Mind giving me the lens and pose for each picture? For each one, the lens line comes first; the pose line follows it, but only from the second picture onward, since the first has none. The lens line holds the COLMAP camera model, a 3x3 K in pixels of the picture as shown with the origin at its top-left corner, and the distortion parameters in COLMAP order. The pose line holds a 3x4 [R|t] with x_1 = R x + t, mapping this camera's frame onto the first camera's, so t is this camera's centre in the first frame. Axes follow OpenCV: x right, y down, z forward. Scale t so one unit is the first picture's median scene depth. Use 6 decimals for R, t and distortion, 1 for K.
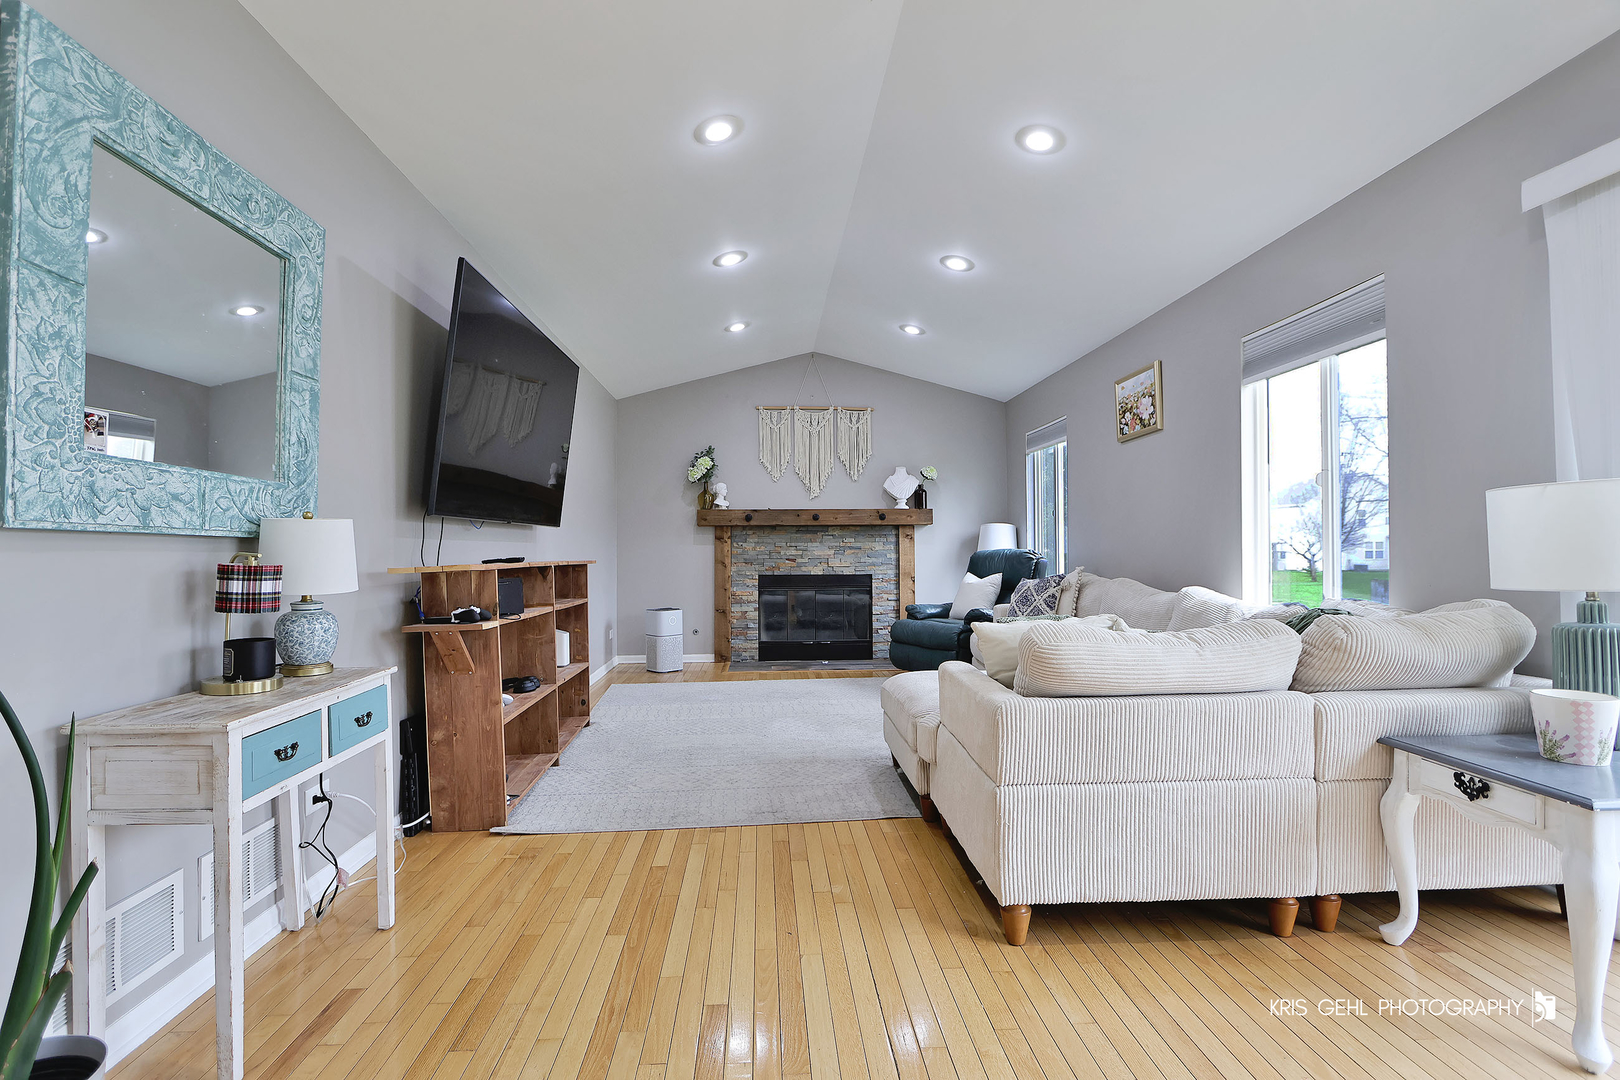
lens RADIAL K [[762.6, 0, 810.0], [0, 762.6, 540.0], [0, 0, 1]] dist [-0.031415, 0.000215]
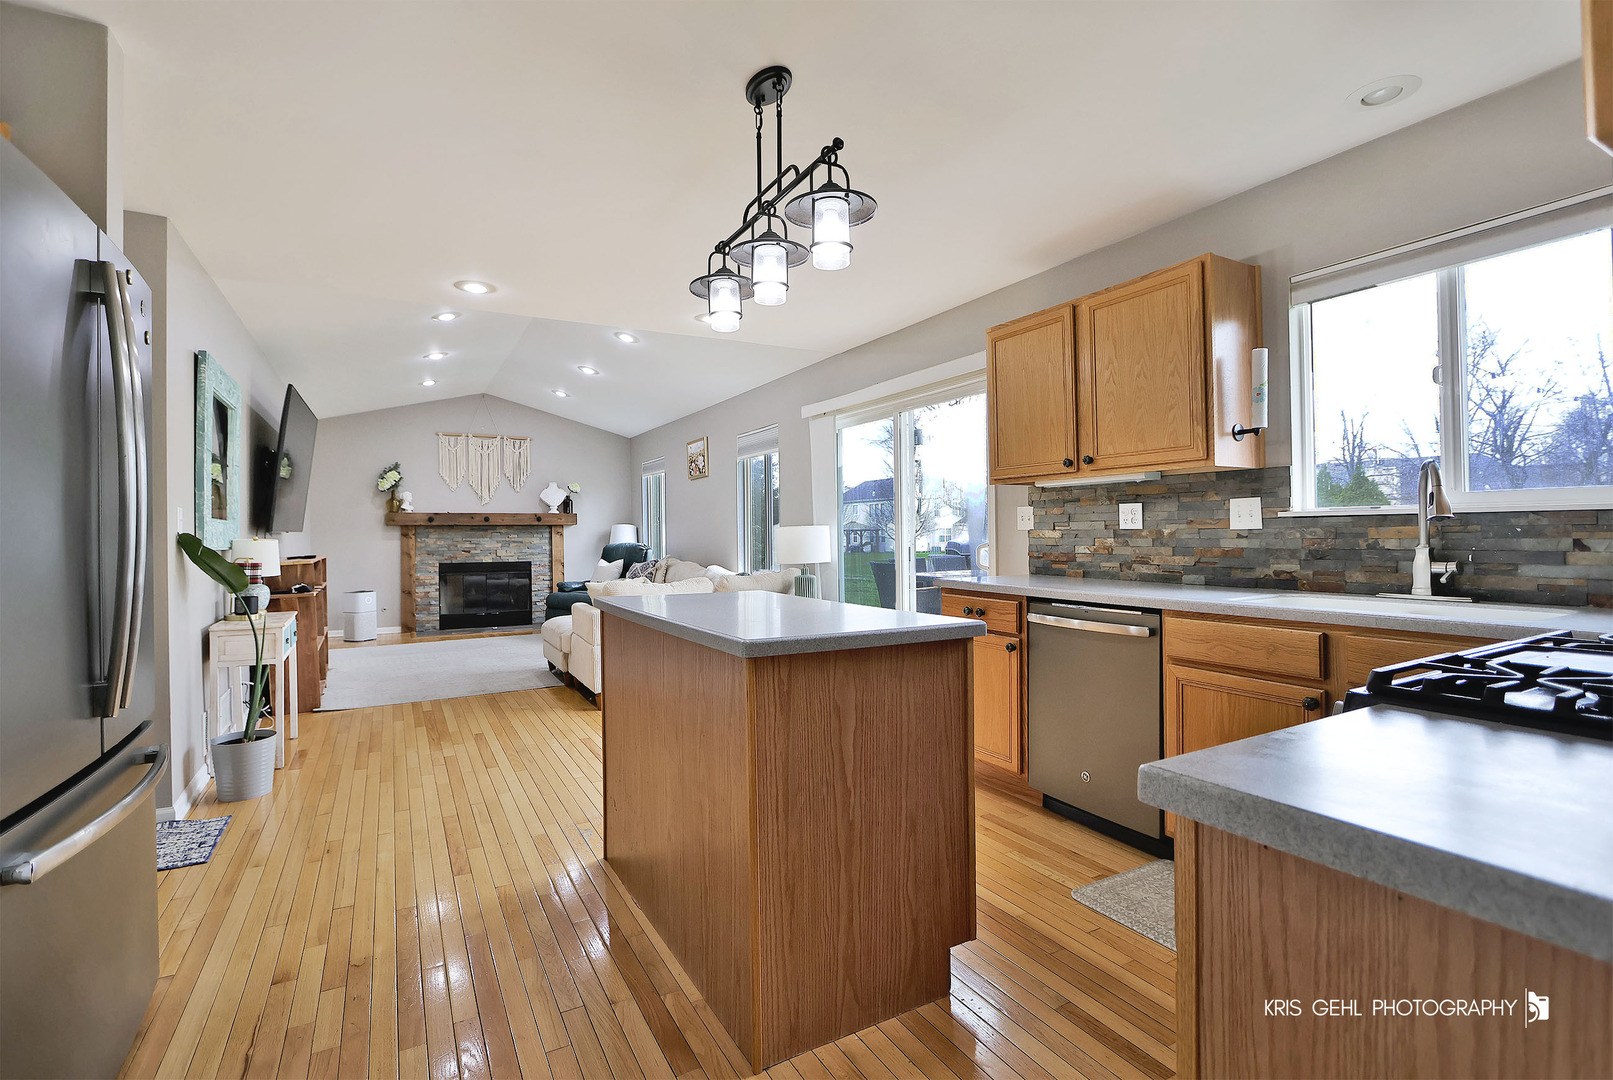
lens RADIAL K [[759.3, 0, 806.5], [0, 759.3, 540.0], [0, 0, 1]] dist [-0.031415, 0.000215]
pose [[0.905068, -0.006542, 0.425216, -0.047478], [-0.002093, 0.999801, 0.019836, -0.020682], [-0.425262, -0.018843, 0.904874, -0.426503]]
